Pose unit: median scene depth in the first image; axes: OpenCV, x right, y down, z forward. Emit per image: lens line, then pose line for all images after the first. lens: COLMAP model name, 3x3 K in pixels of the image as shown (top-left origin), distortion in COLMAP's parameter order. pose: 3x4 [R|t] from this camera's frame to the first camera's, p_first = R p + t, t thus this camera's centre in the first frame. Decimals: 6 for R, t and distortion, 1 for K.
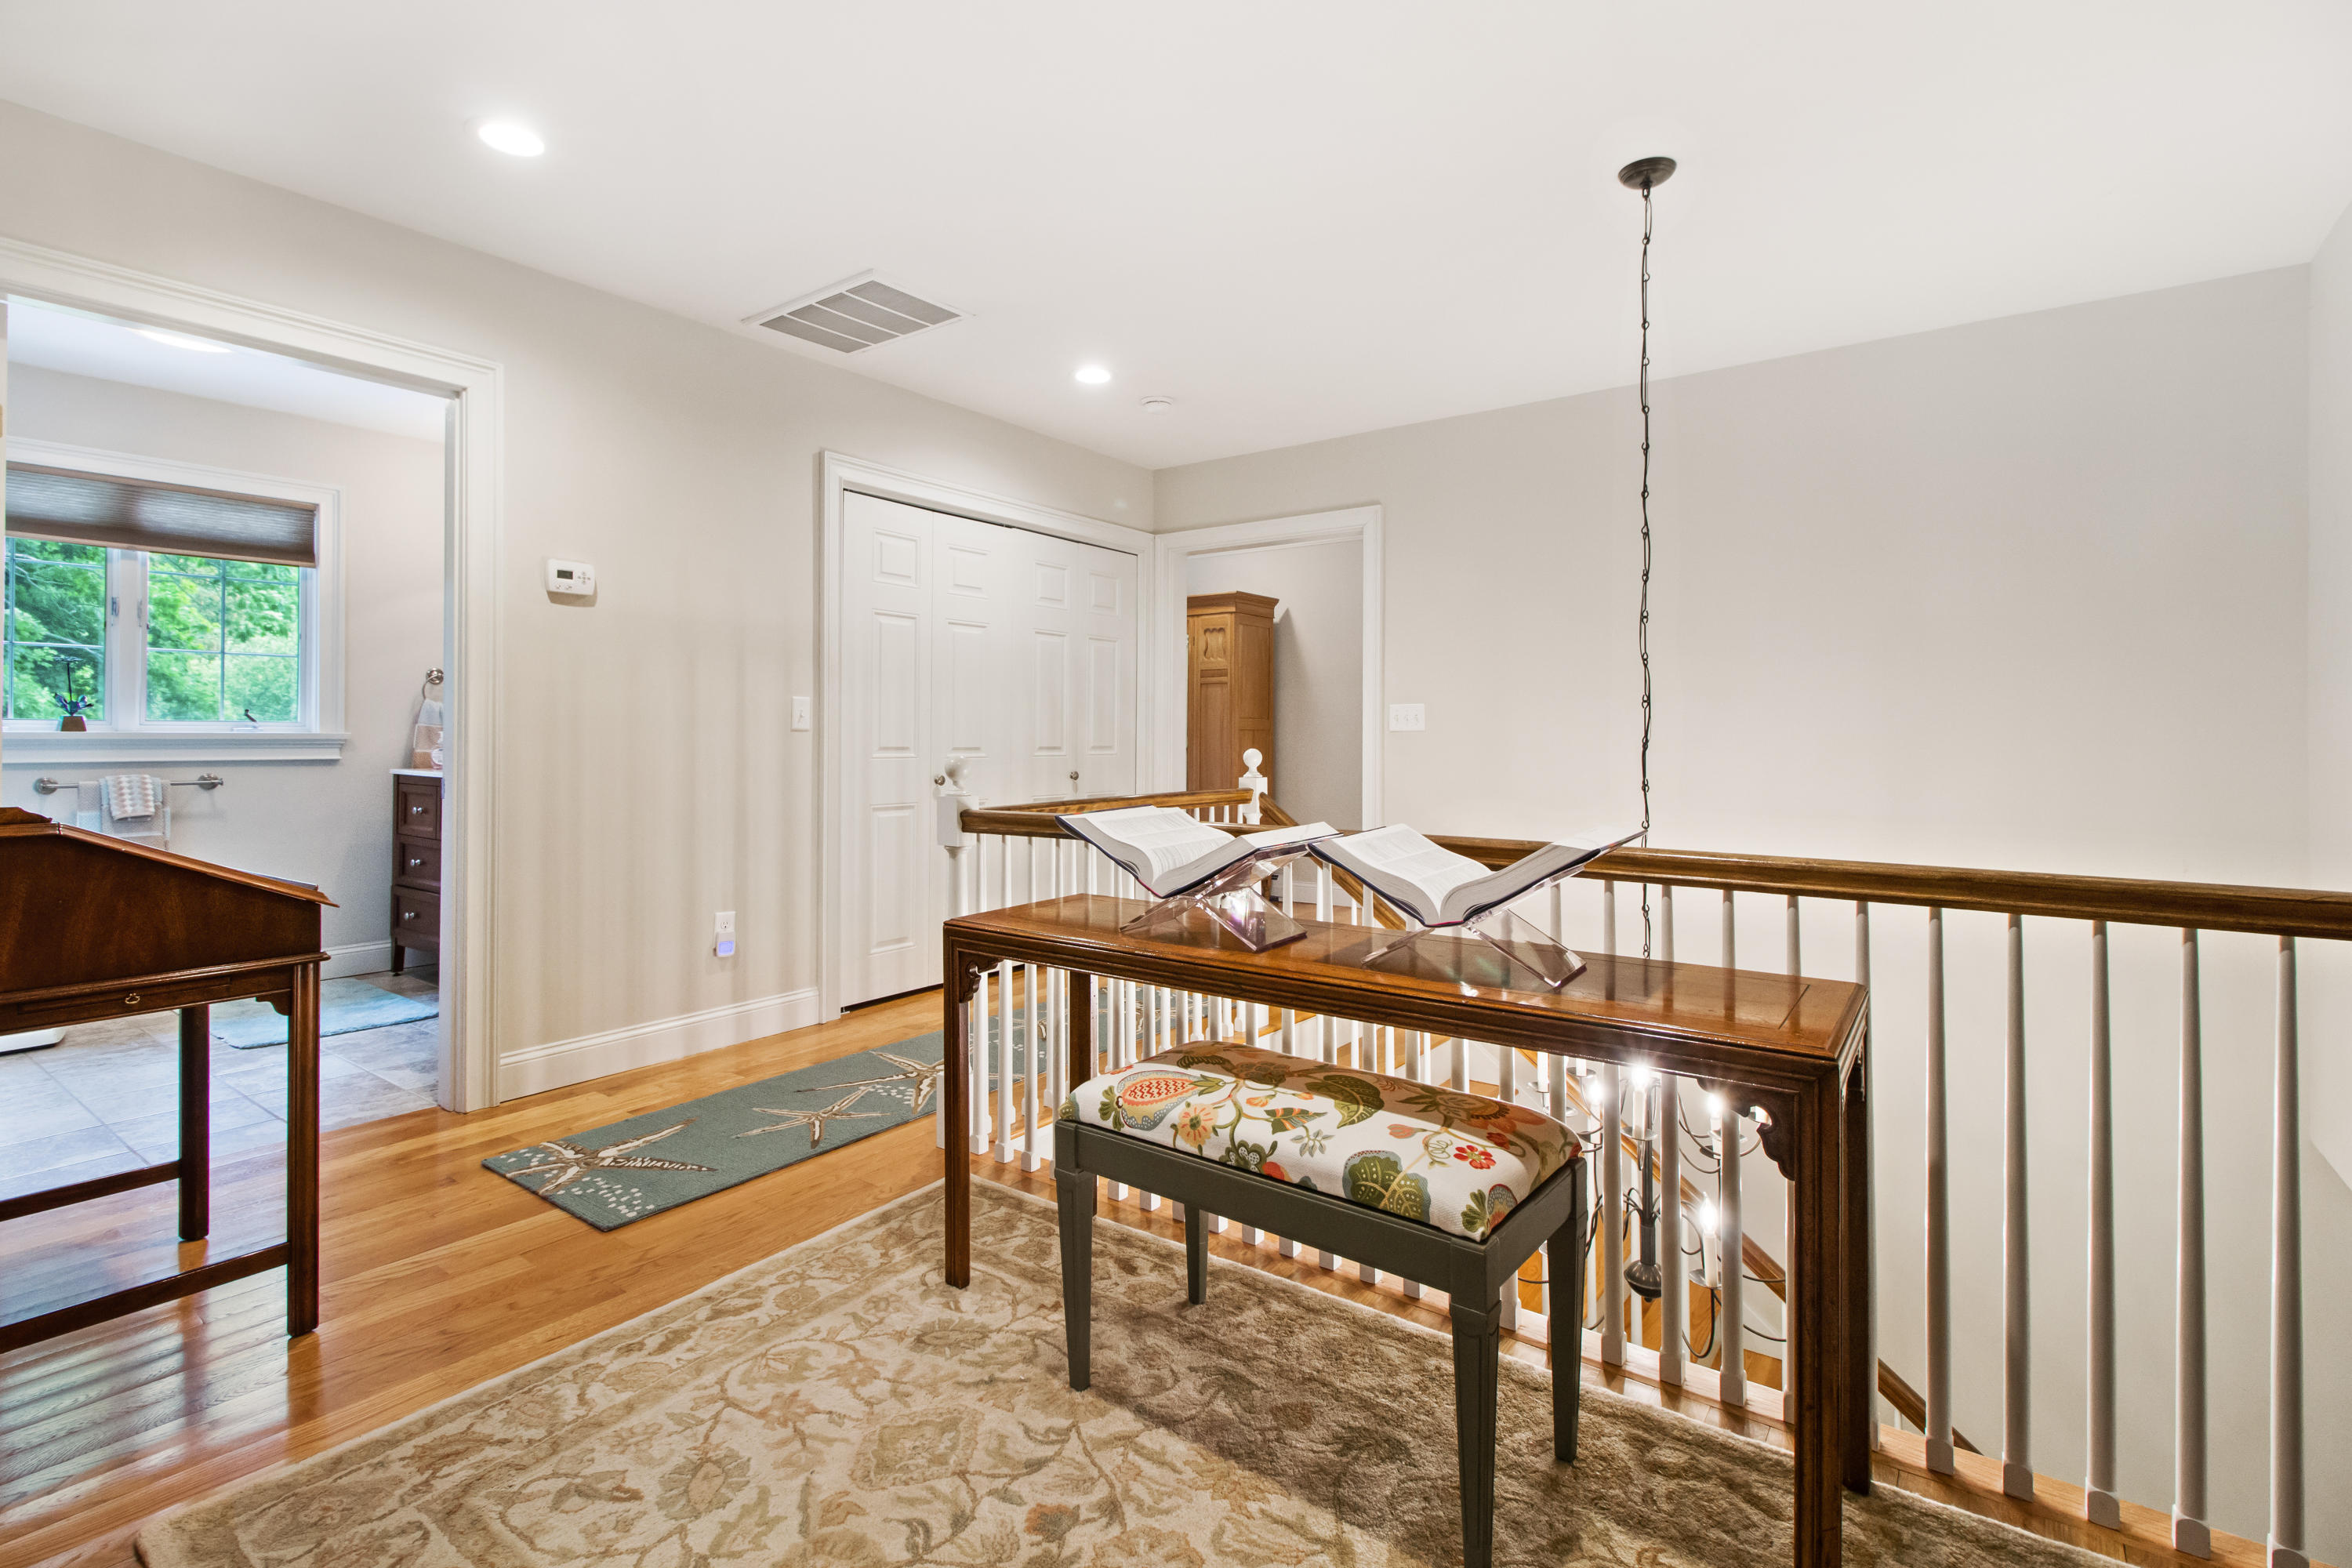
lens RADIAL K [[1102.4, 0, 1158.8], [0, 1102.4, 741.3], [0, 0, 1]] dist [0.017207, -0.008012]
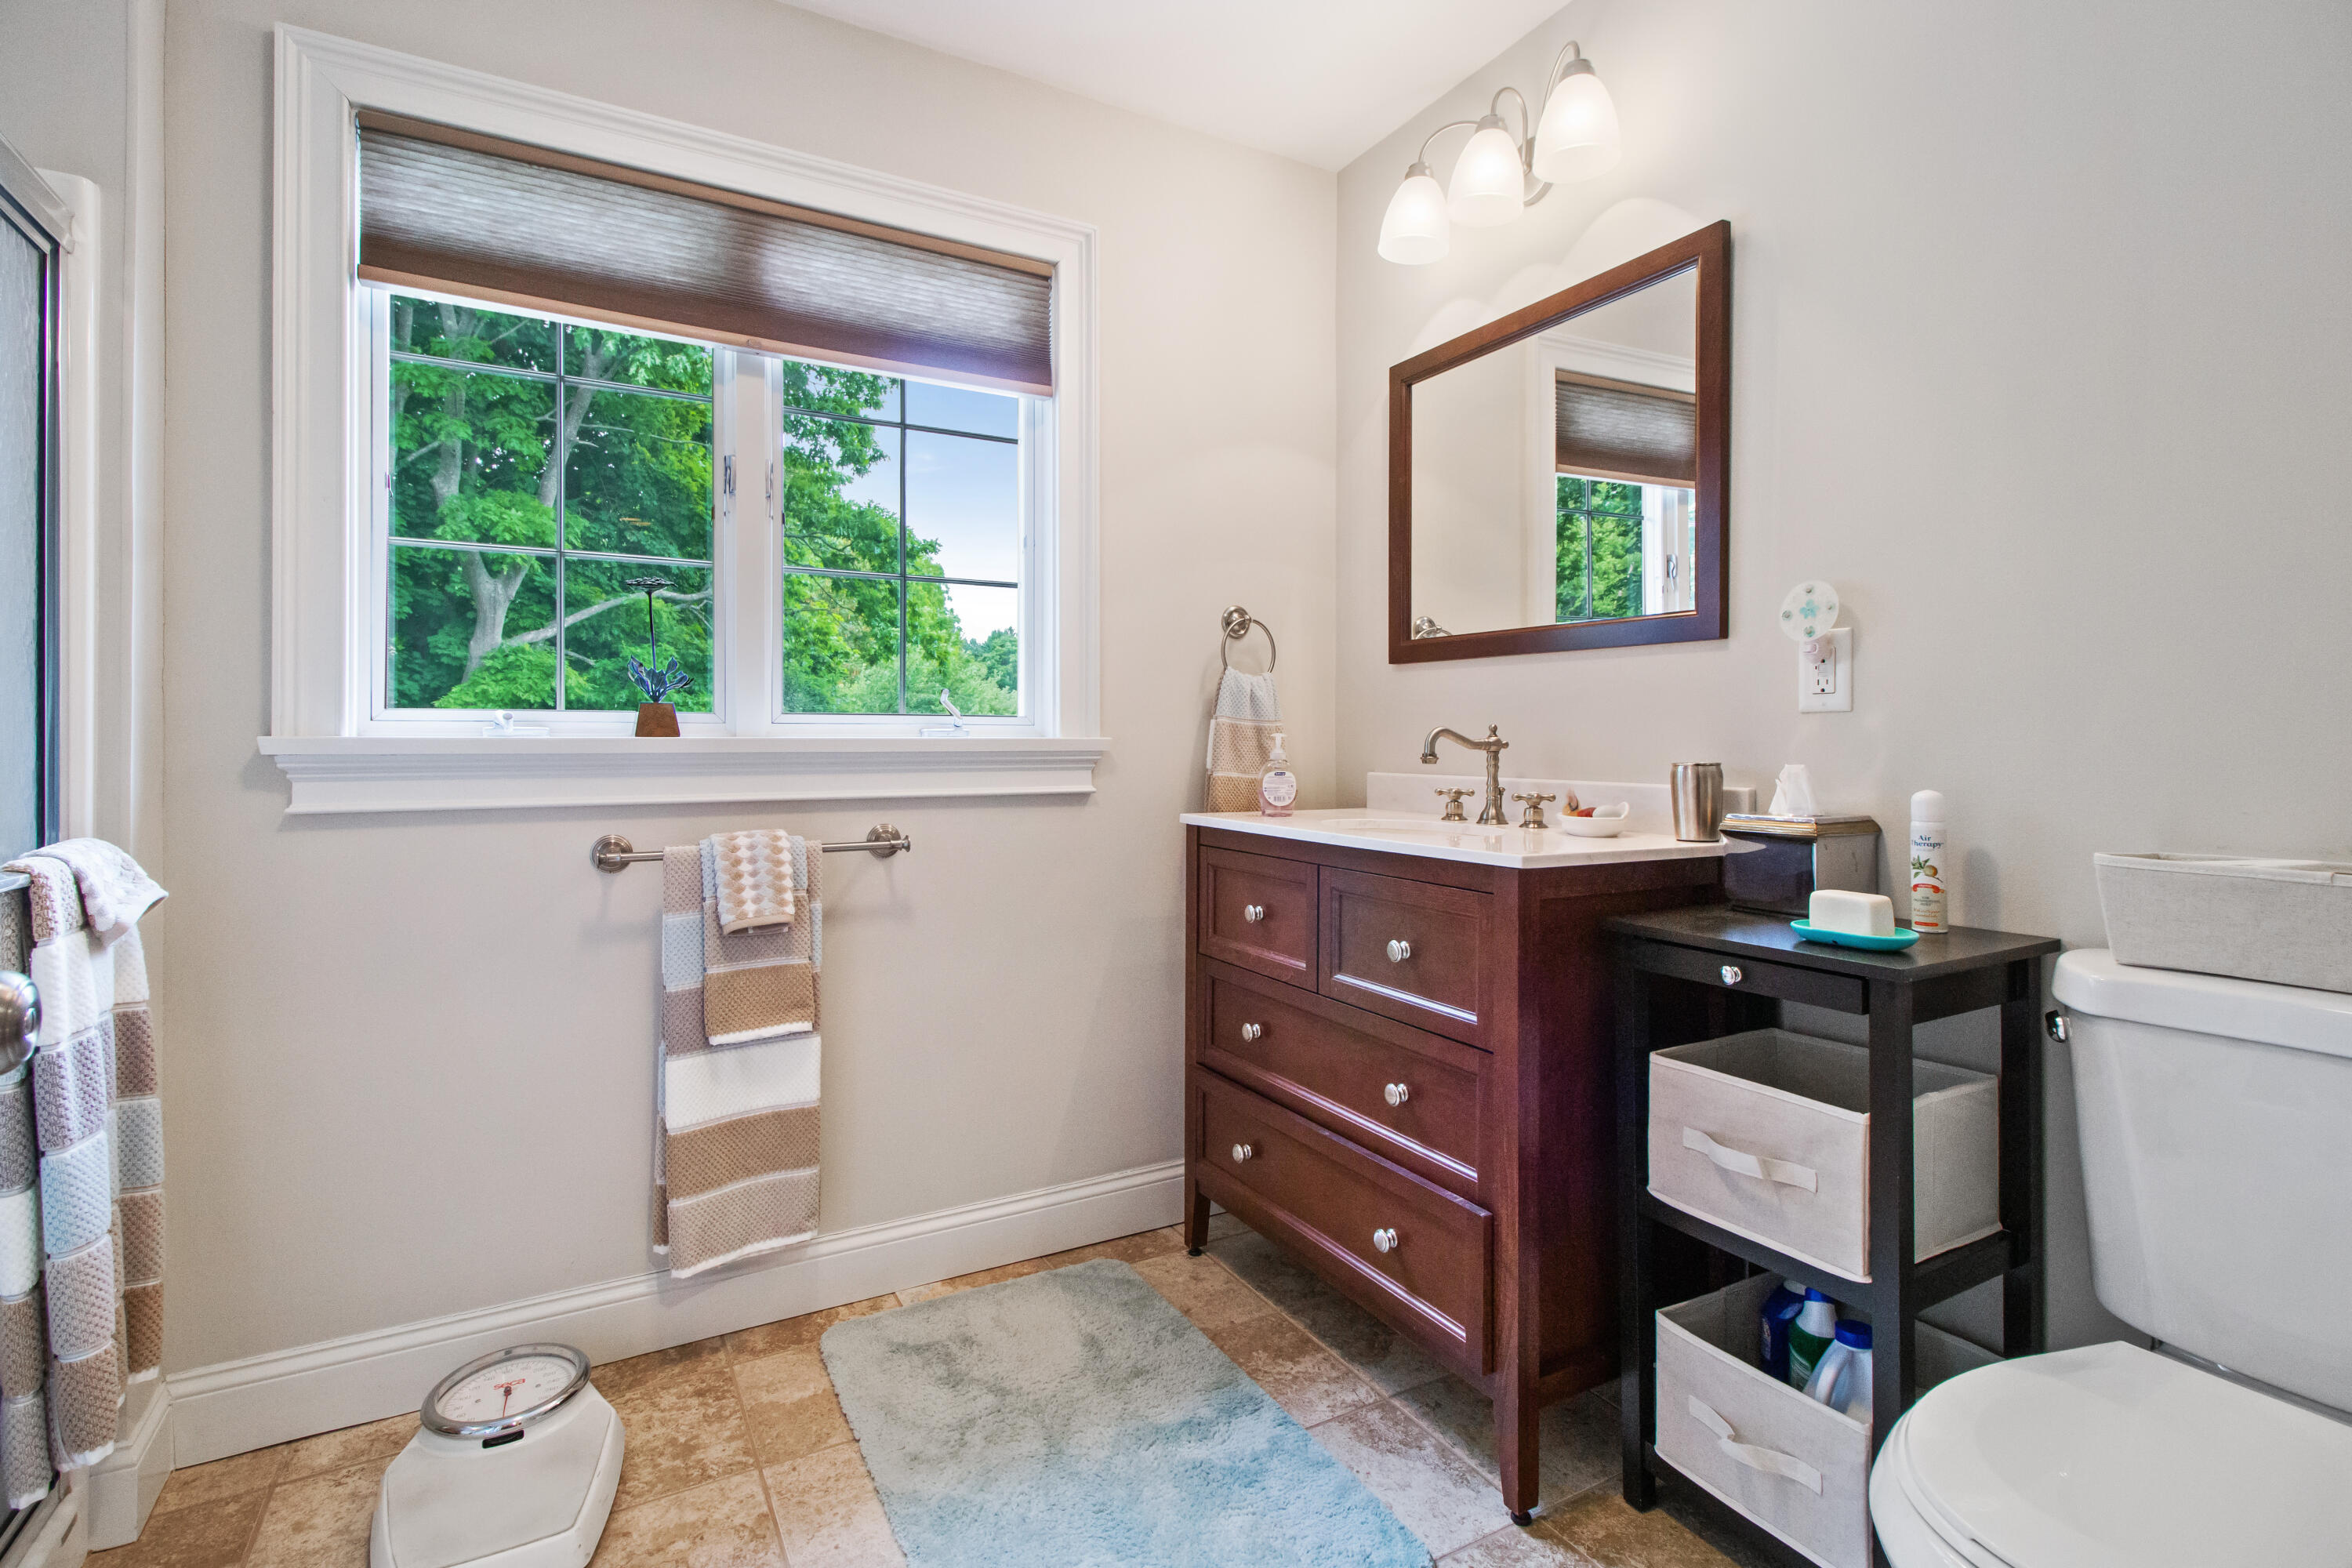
lens RADIAL K [[1102.4, 0, 1175.3], [0, 1102.4, 761.5], [0, 0, 1]] dist [0.017207, -0.008012]
pose [[0.912760, 0.002701, -0.408487, -0.533603], [0.002970, 0.999908, 0.013248, -0.003710], [0.408485, -0.013305, 0.912668, 0.603244]]
